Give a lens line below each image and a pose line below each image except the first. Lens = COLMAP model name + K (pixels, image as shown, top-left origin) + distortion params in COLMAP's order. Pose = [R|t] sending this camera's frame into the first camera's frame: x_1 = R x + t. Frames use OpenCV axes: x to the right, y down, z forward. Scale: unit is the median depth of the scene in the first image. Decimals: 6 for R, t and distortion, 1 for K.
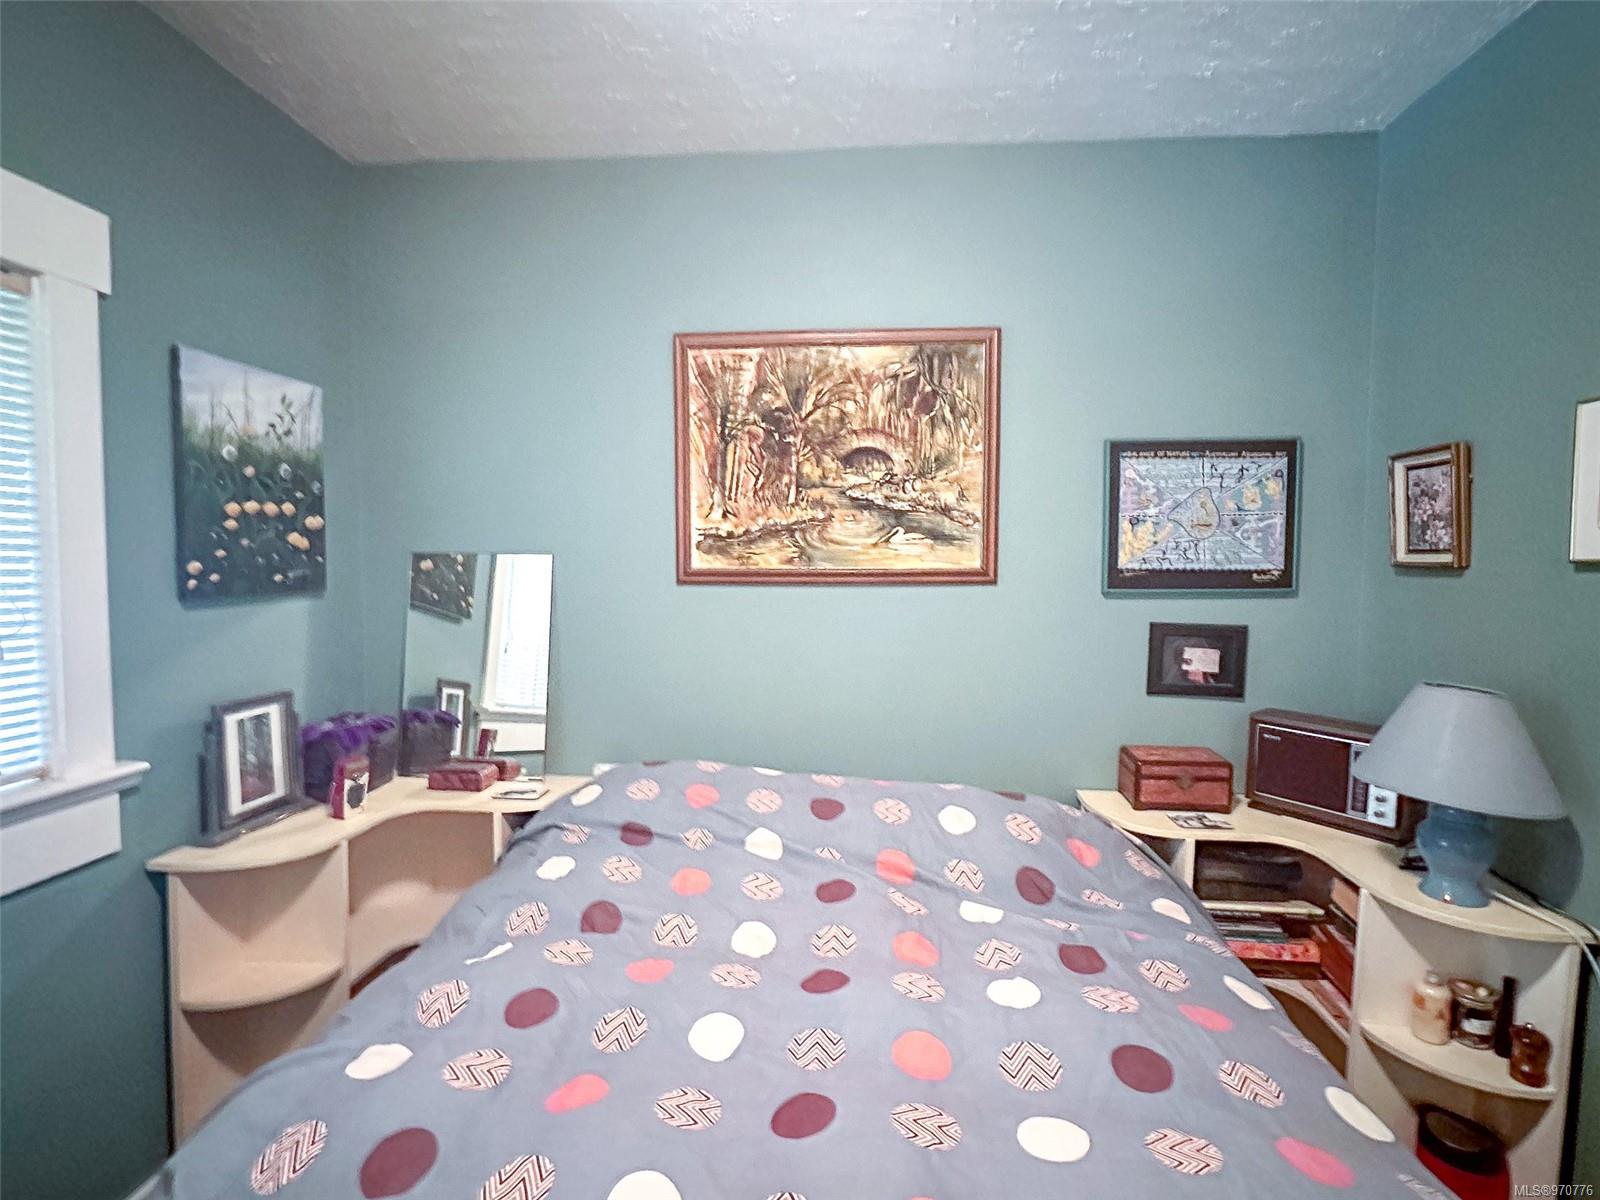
lens RADIAL K [[778.5, 0, 794.4], [0, 778.5, 594.1], [0, 0, 1]] dist [0.002394, 0.000970]
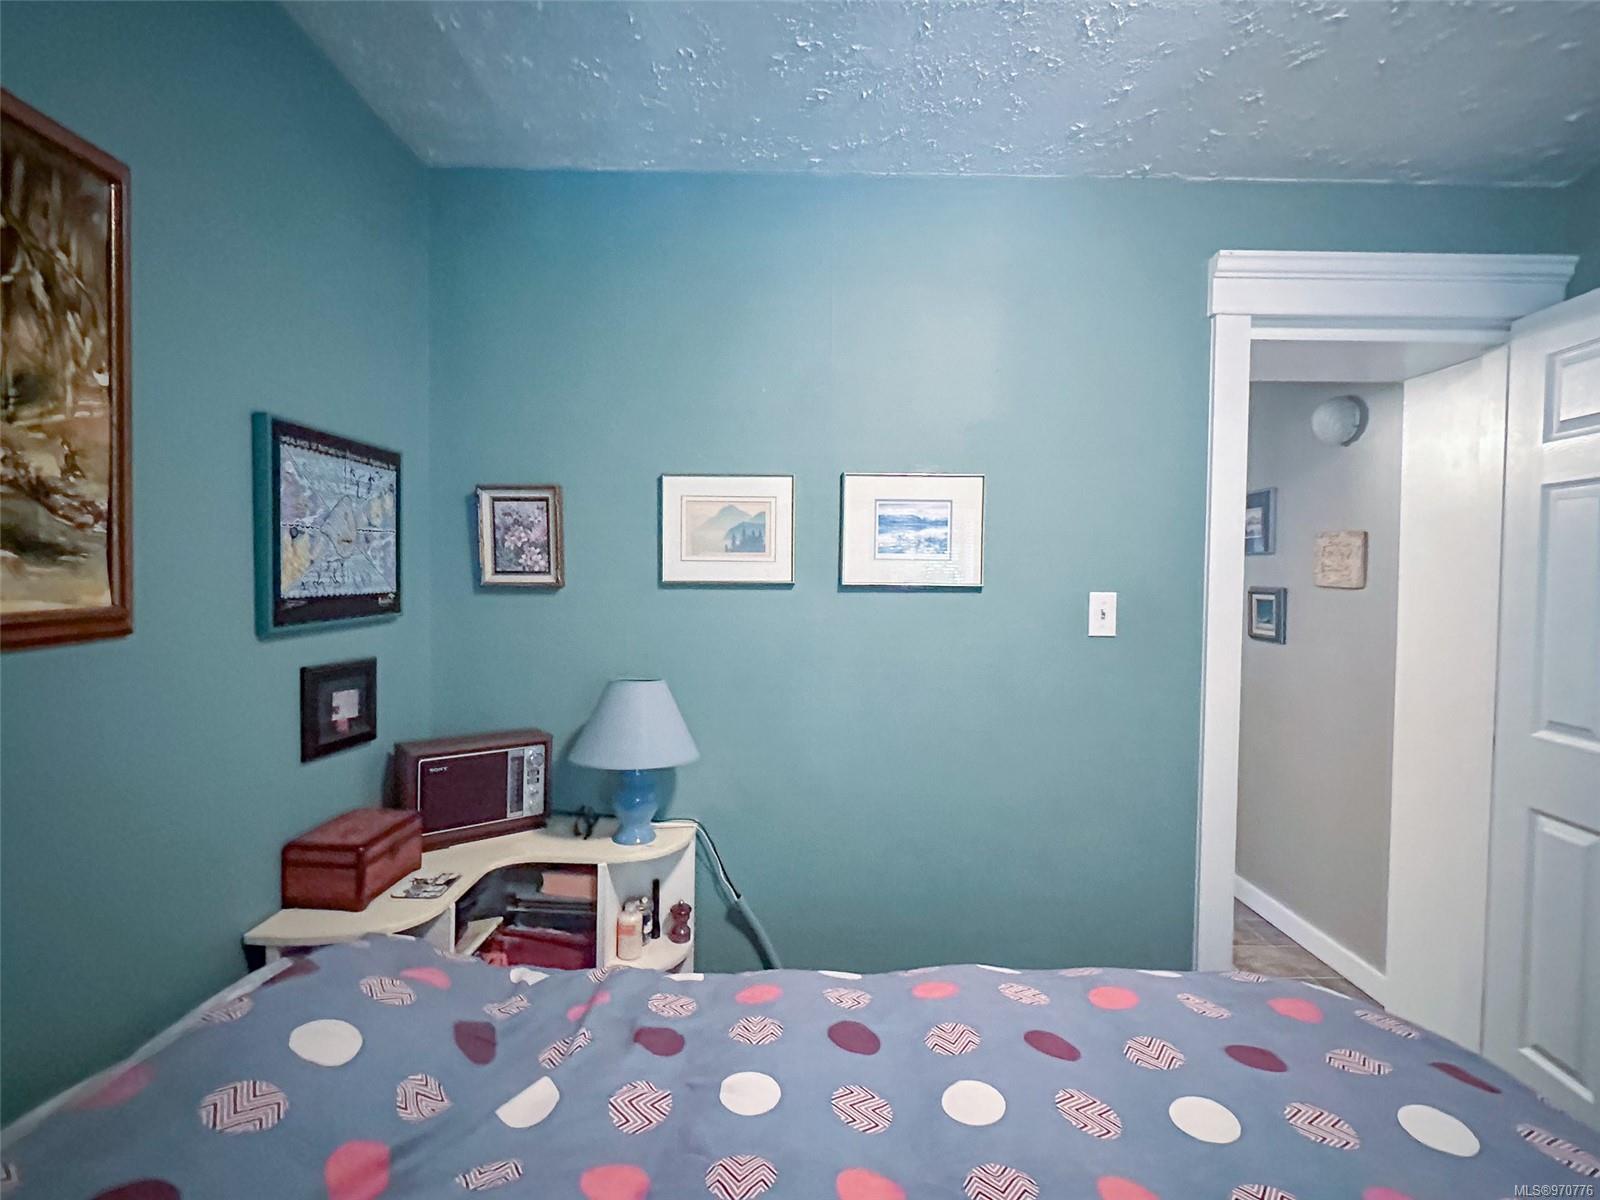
lens RADIAL K [[778.5, 0, 796.8], [0, 778.5, 601.3], [0, 0, 1]] dist [0.002394, 0.000970]
pose [[-0.071683, -0.043973, 0.996458, -0.331730], [0.043668, 0.997931, 0.047179, -0.042979], [-0.996471, 0.046895, -0.069614, 0.585951]]
